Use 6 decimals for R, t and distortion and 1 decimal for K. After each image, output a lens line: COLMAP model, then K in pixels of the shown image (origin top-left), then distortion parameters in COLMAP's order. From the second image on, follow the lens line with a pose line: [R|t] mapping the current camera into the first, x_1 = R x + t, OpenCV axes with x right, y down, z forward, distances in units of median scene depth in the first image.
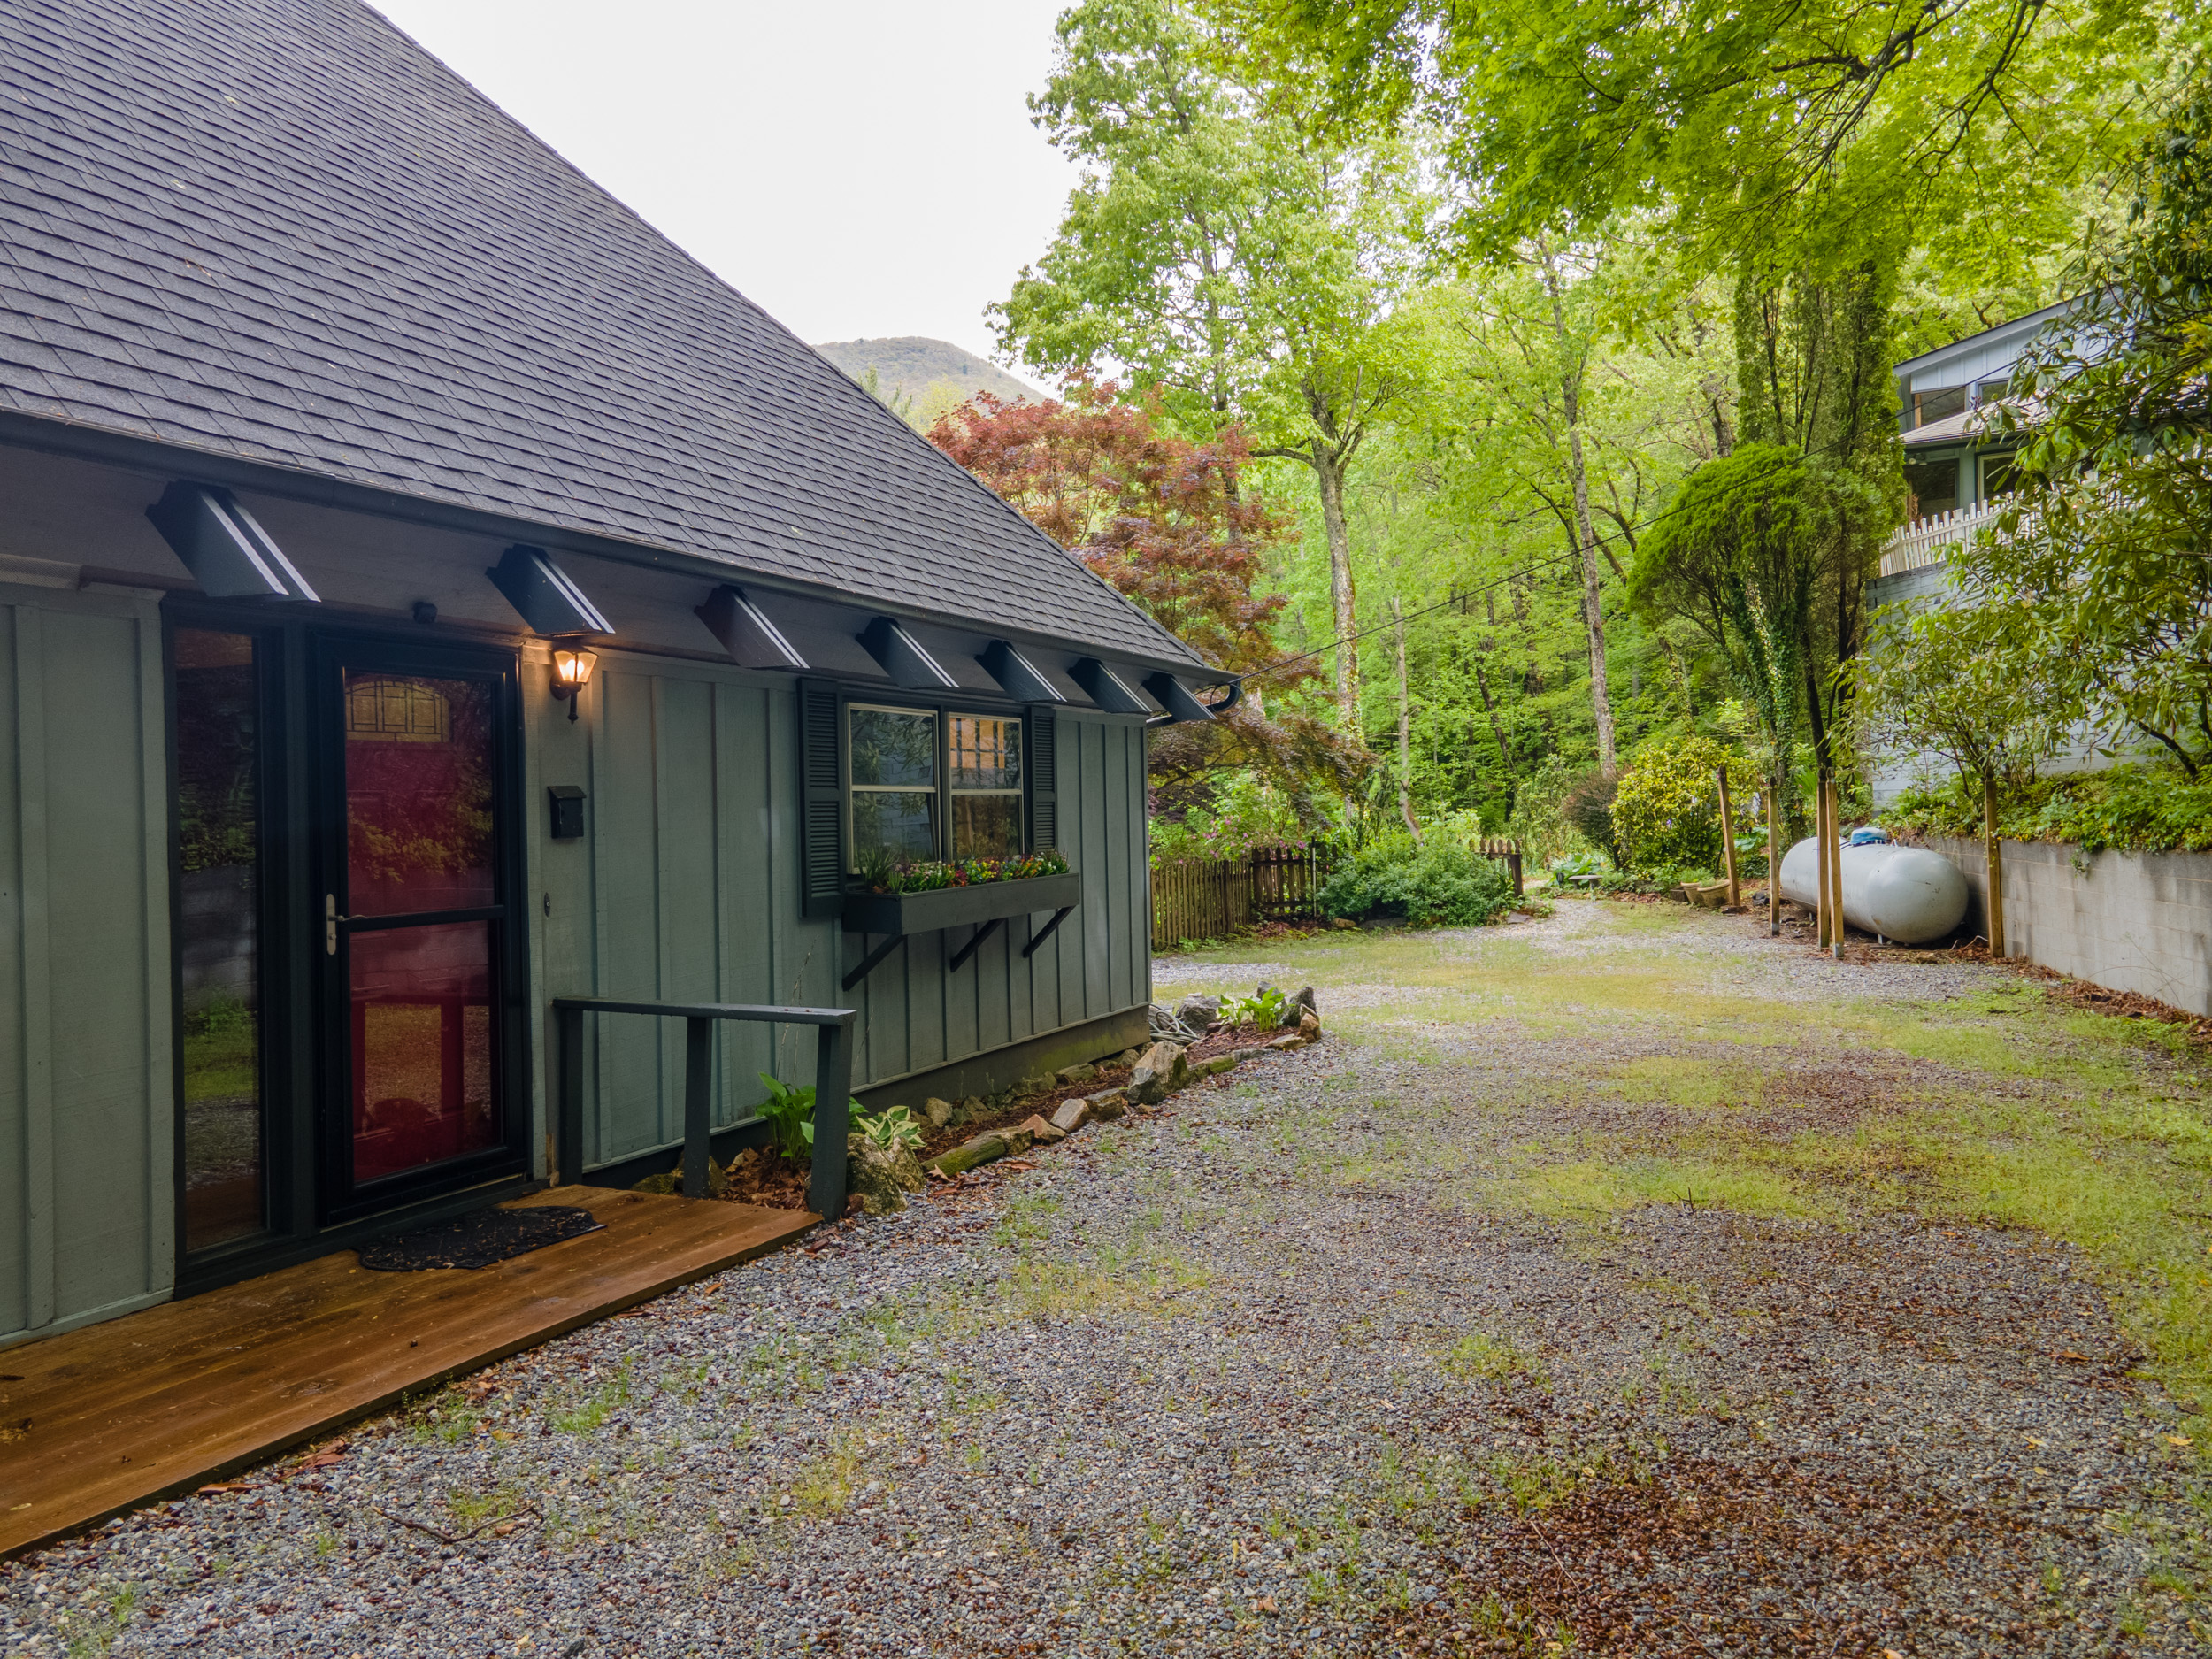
lens RADIAL K [[1607.0, 0, 1106.0], [0, 1607.0, 829.5], [0, 0, 1]] dist [0.049839, -0.006385]
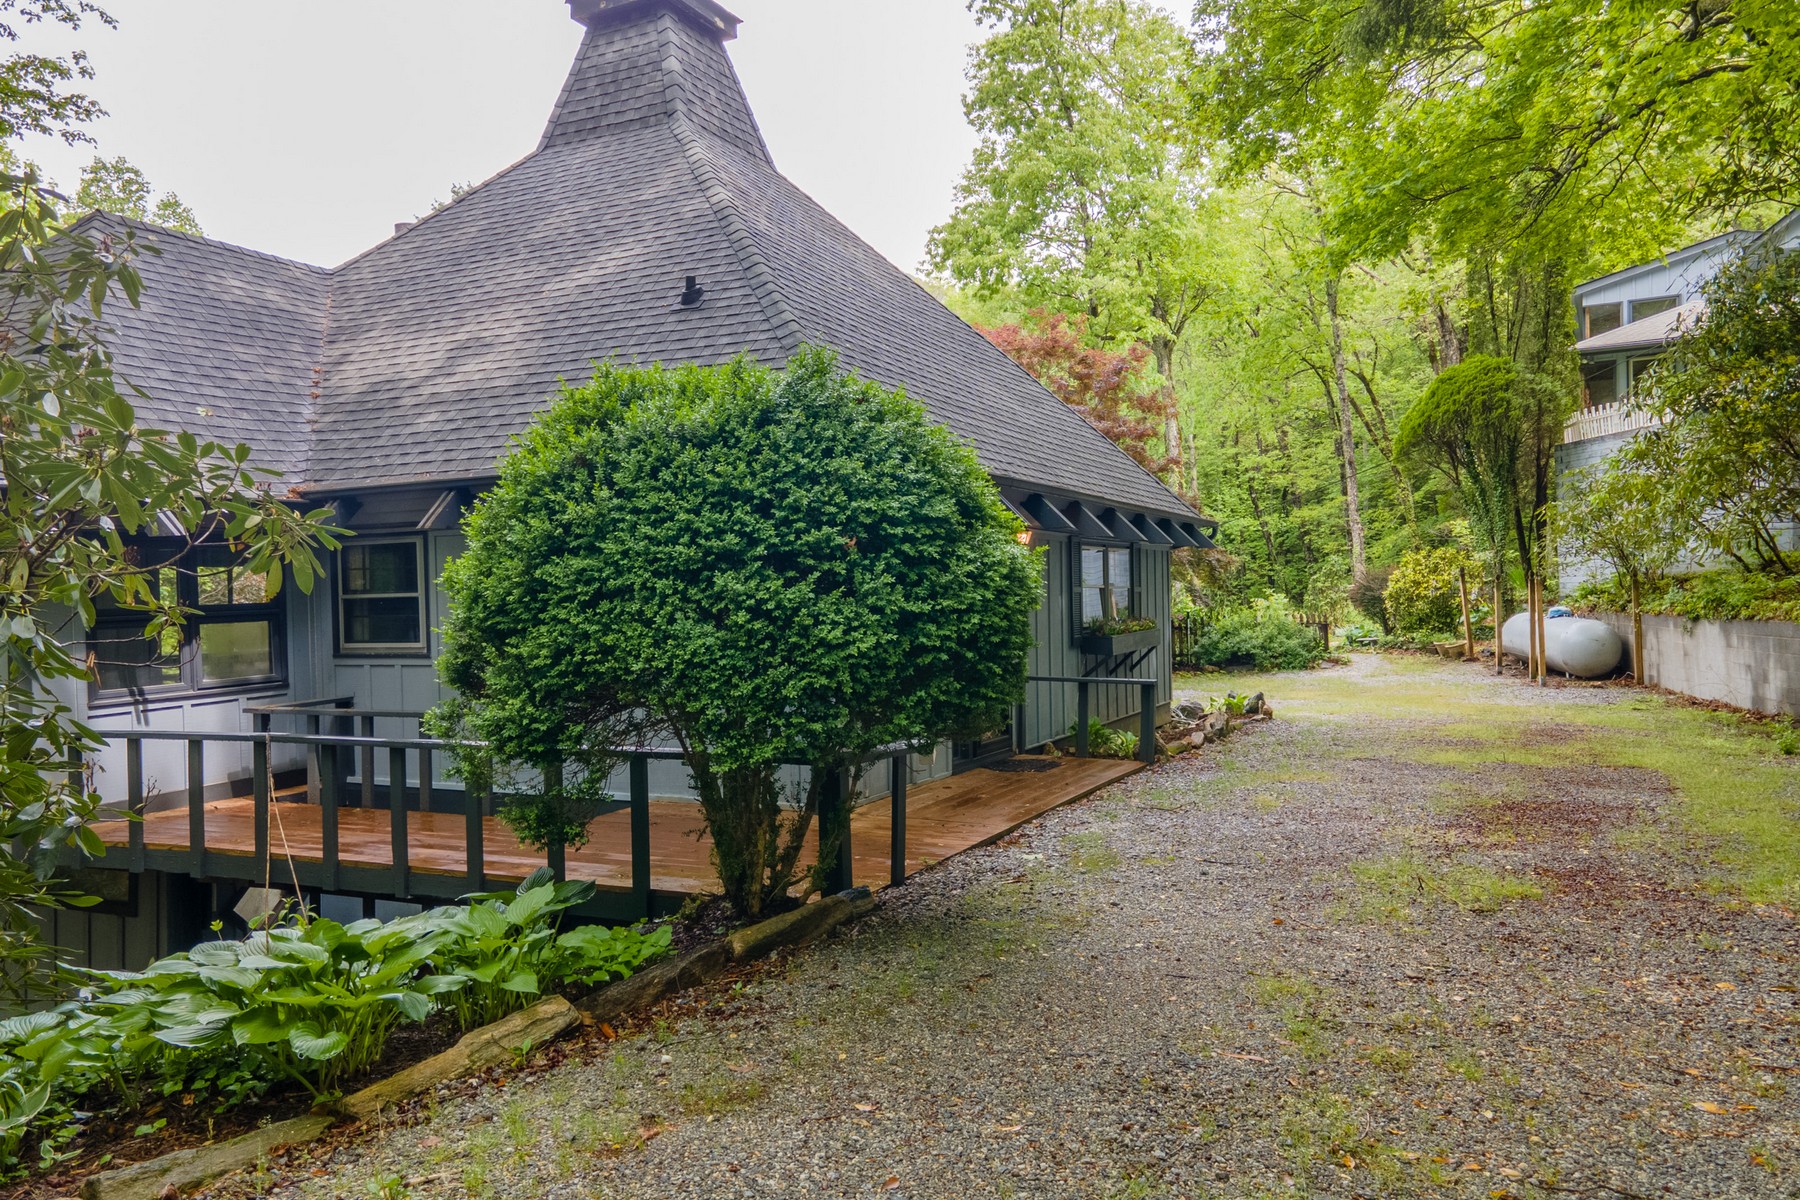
lens RADIAL K [[1315.4, 0, 897.0], [0, 1315.4, 599.3], [0, 0, 1]] dist [0.045279, 0.004434]
pose [[0.999917, 0.002022, -0.012703, -0.137490], [-0.002101, 0.999978, -0.006223, 0.000914], [0.012690, 0.006250, 0.999900, -0.263672]]
